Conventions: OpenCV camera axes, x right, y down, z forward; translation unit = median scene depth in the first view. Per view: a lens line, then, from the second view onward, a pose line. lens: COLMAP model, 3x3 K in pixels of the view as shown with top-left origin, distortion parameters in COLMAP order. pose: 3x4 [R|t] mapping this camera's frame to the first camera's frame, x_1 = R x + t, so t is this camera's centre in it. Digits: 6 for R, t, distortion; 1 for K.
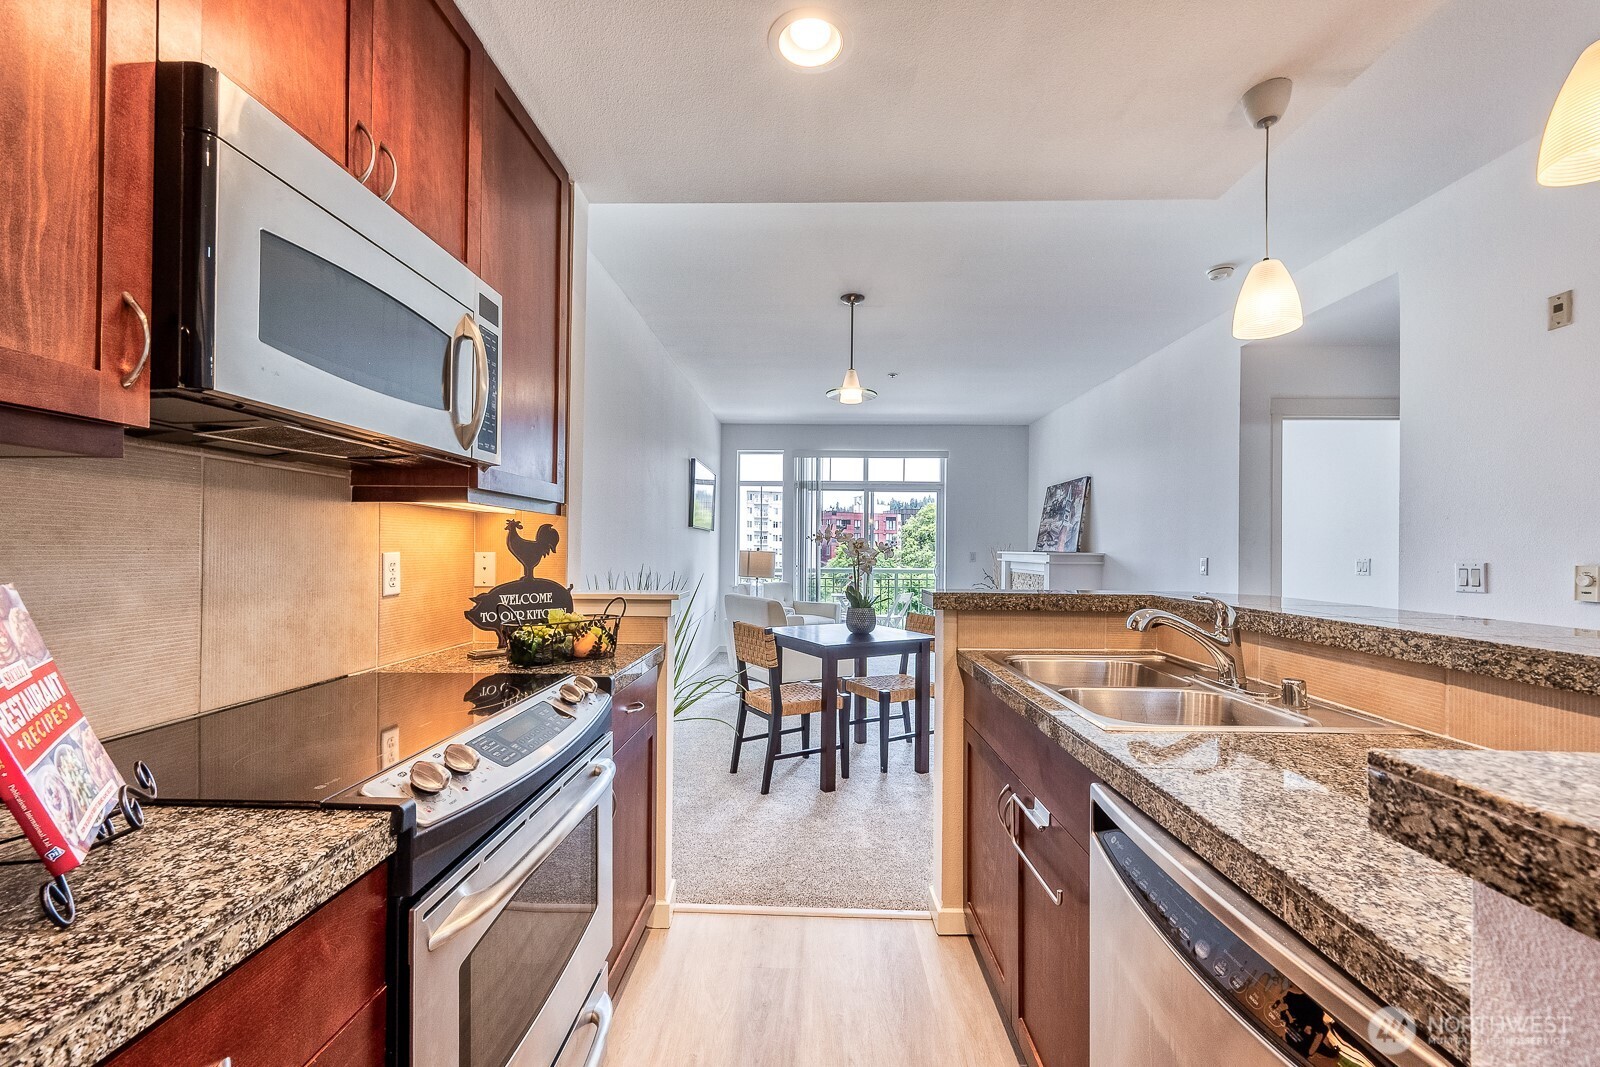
lens RADIAL K [[661.0, 0, 794.8], [0, 661.0, 553.0], [0, 0, 1]] dist [-0.000397, -0.000044]
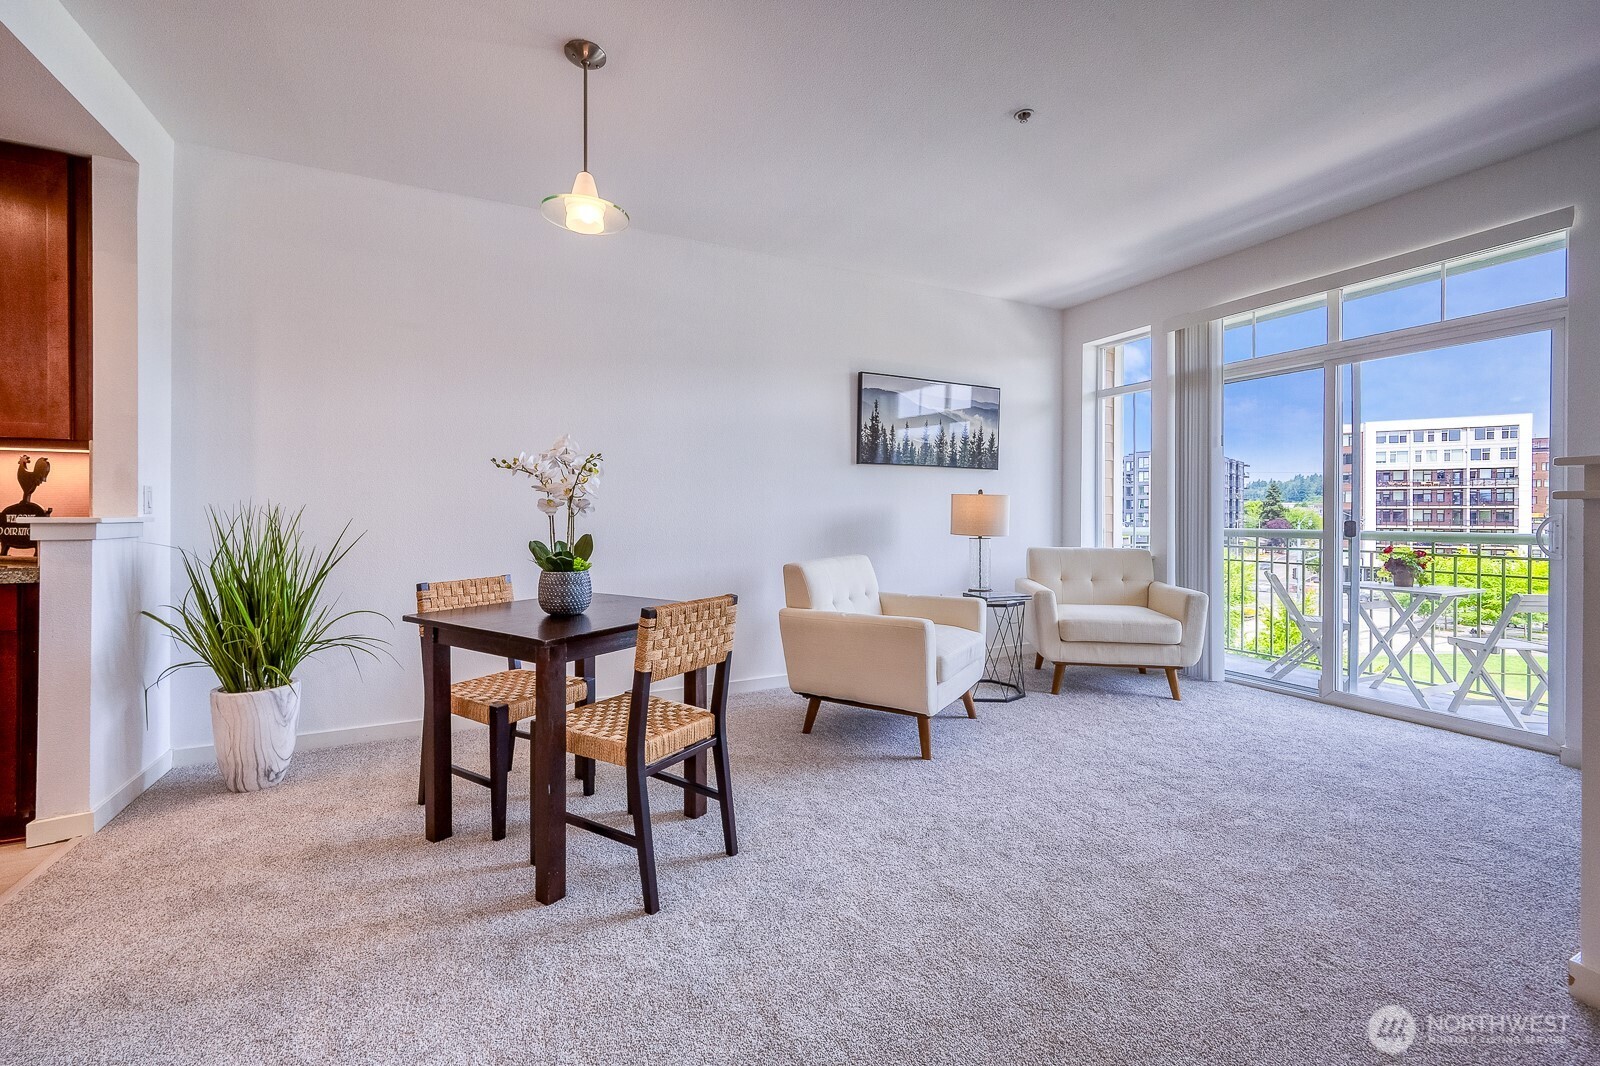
lens RADIAL K [[645.1, 0, 799.7], [0, 645.1, 512.4], [0, 0, 1]] dist [-0.003016, -0.000149]
pose [[0.453371, -0.007810, -0.891288, 1.291223], [-0.001600, 0.999953, -0.009576, 0.065100], [0.891321, 0.005768, 0.453337, 1.708465]]
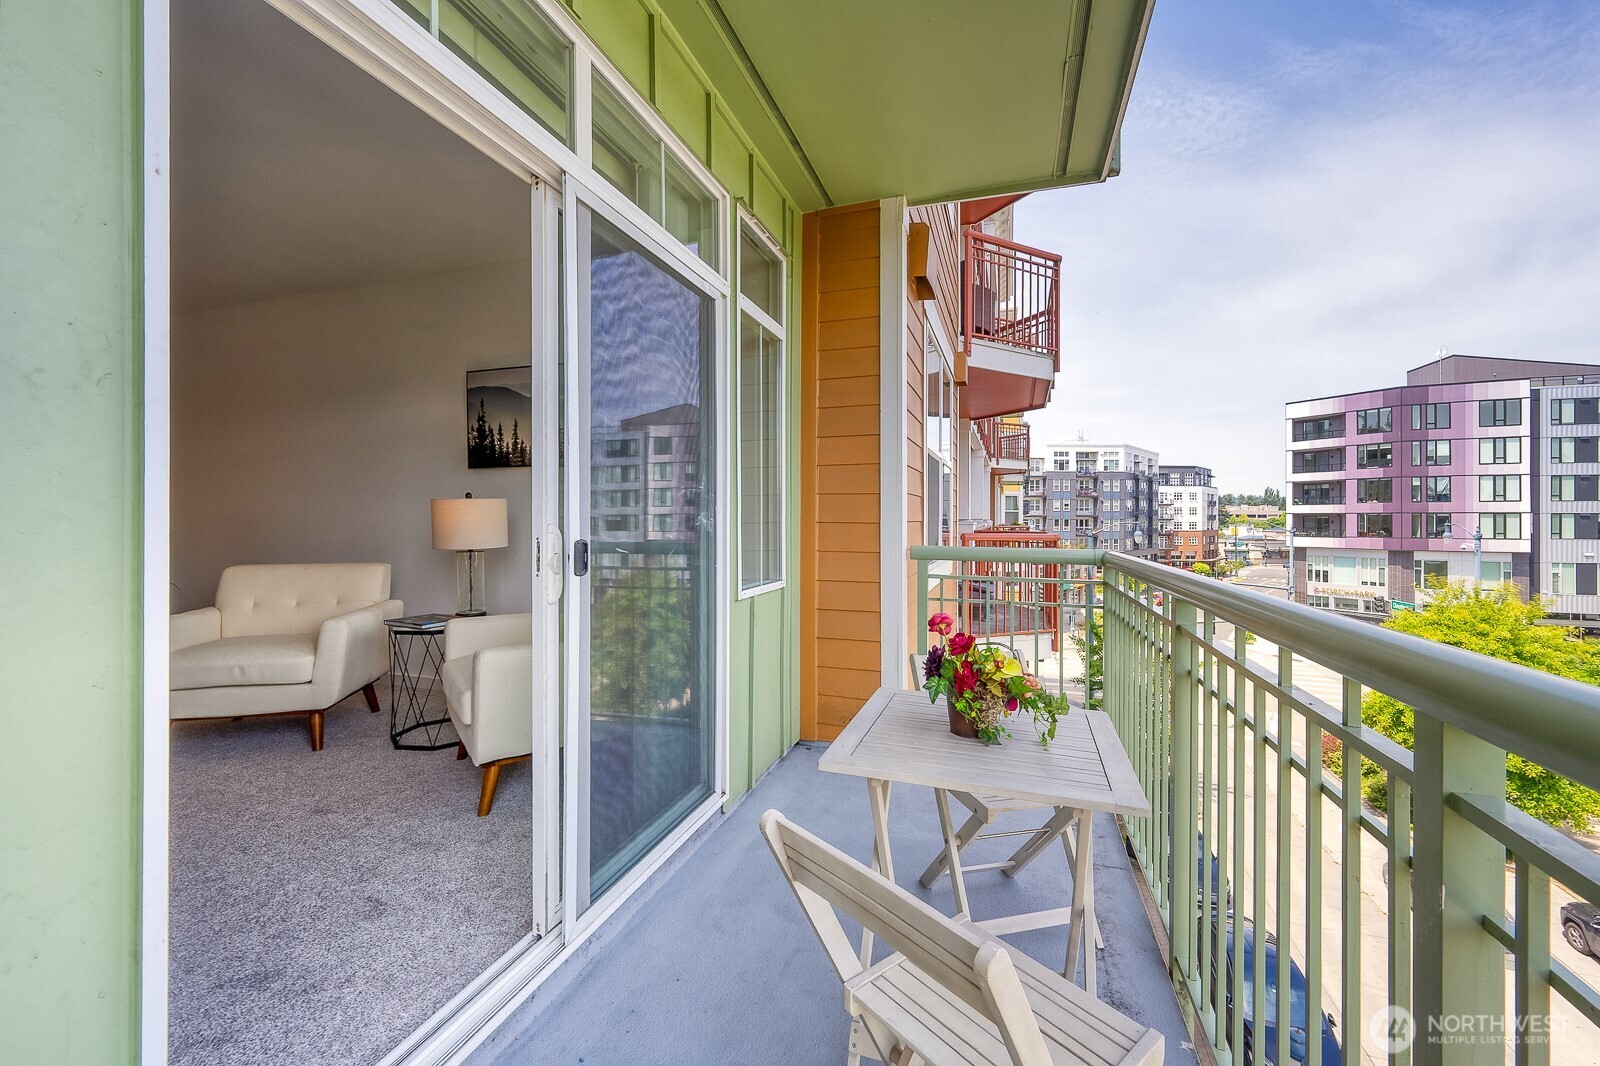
lens RADIAL K [[645.1, 0, 799.7], [0, 645.1, 512.4], [0, 0, 1]] dist [-0.003016, -0.000149]
pose [[-0.288864, -0.012569, -0.957288, 1.114861], [-0.006723, 0.999916, -0.011100, 0.036545], [0.957346, 0.003230, -0.288924, 4.281342]]
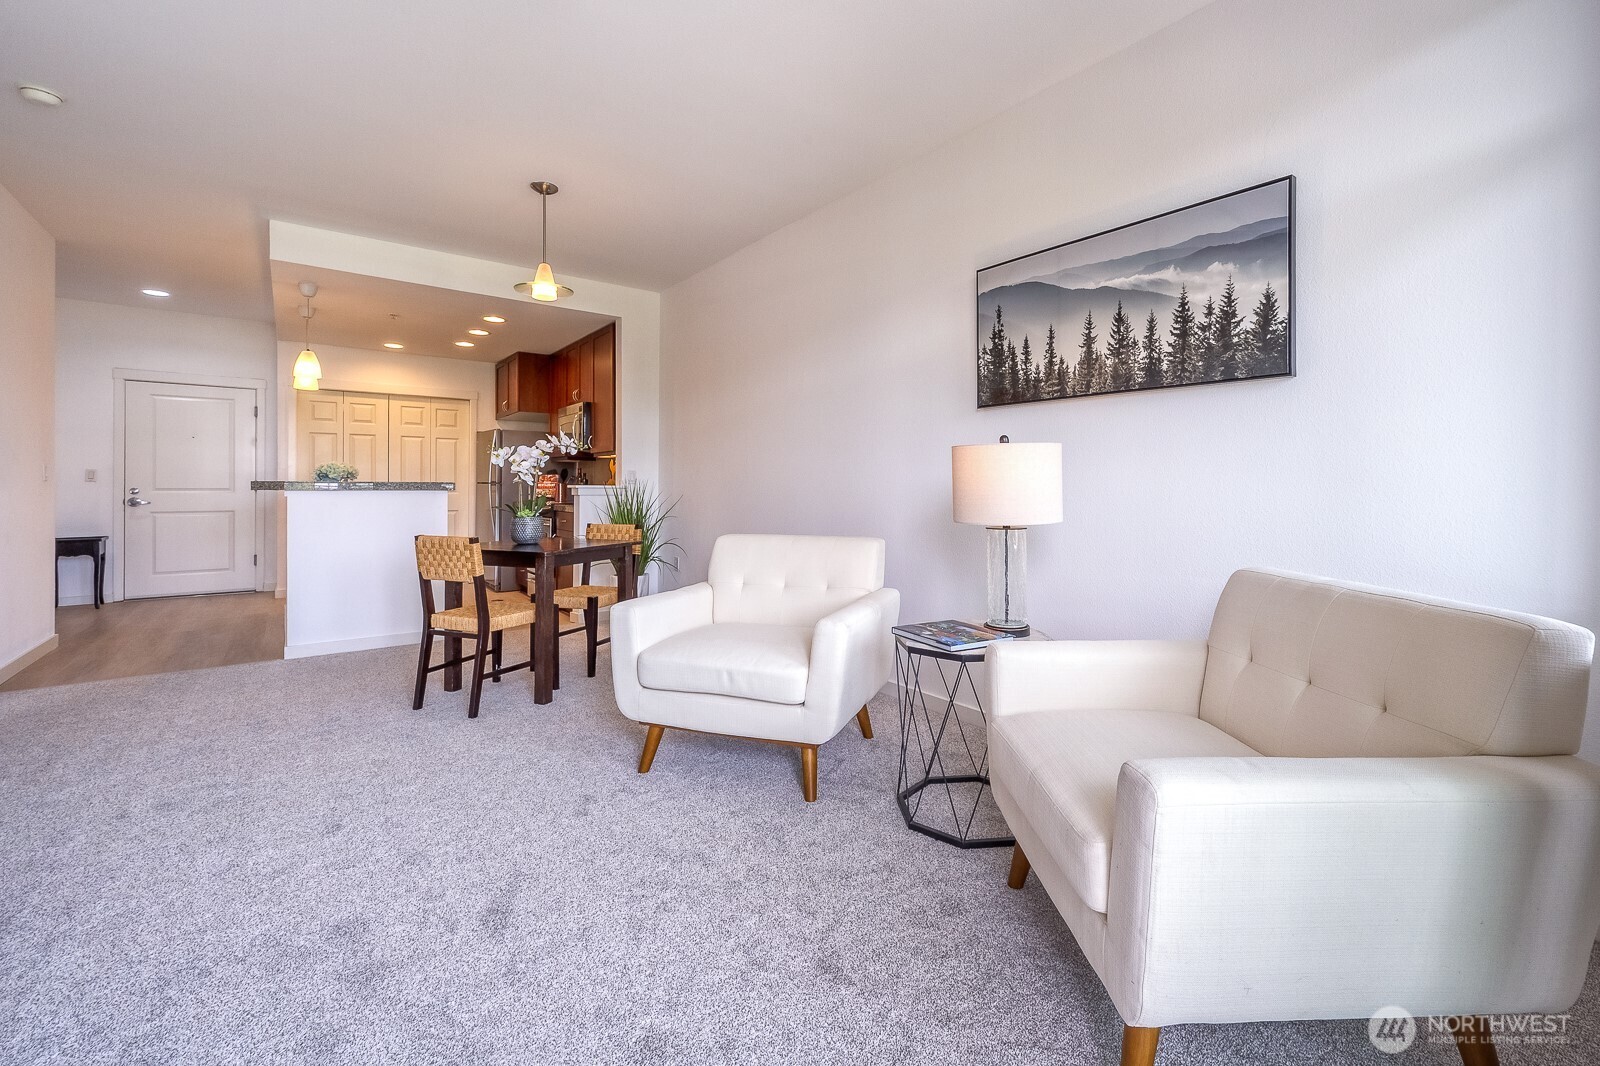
lens RADIAL K [[683.9, 0, 821.8], [0, 683.9, 489.1], [0, 0, 1]] dist [0.000376, 0.000052]
pose [[-0.773366, -0.010486, -0.633873, 0.725879], [-0.013003, 0.999915, -0.000677, 0.064499], [0.633826, 0.007718, -0.773437, 3.687976]]
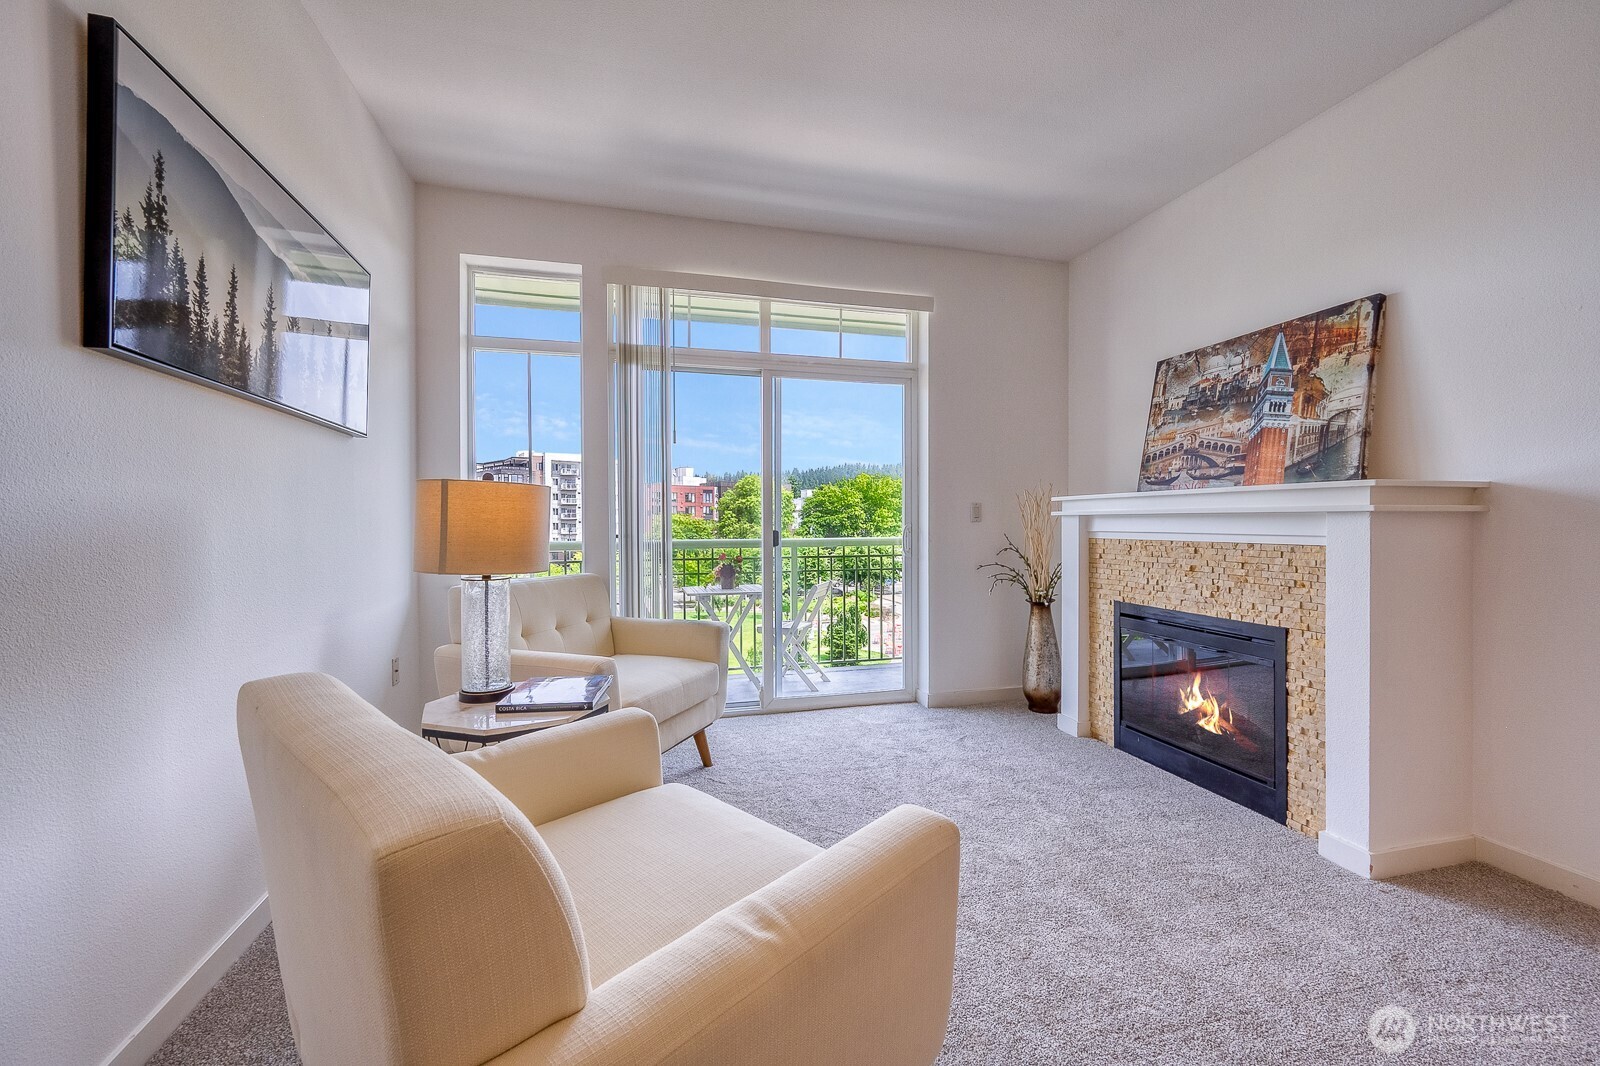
lens RADIAL K [[633.8, 0, 790.1], [0, 633.8, 527.3], [0, 0, 1]] dist [0.000231, 0.000116]
pose [[0.961775, -0.013013, 0.273533, -0.006123], [0.012344, 0.999915, 0.004166, 0.053753], [-0.273564, -0.000630, 0.961854, 2.096659]]
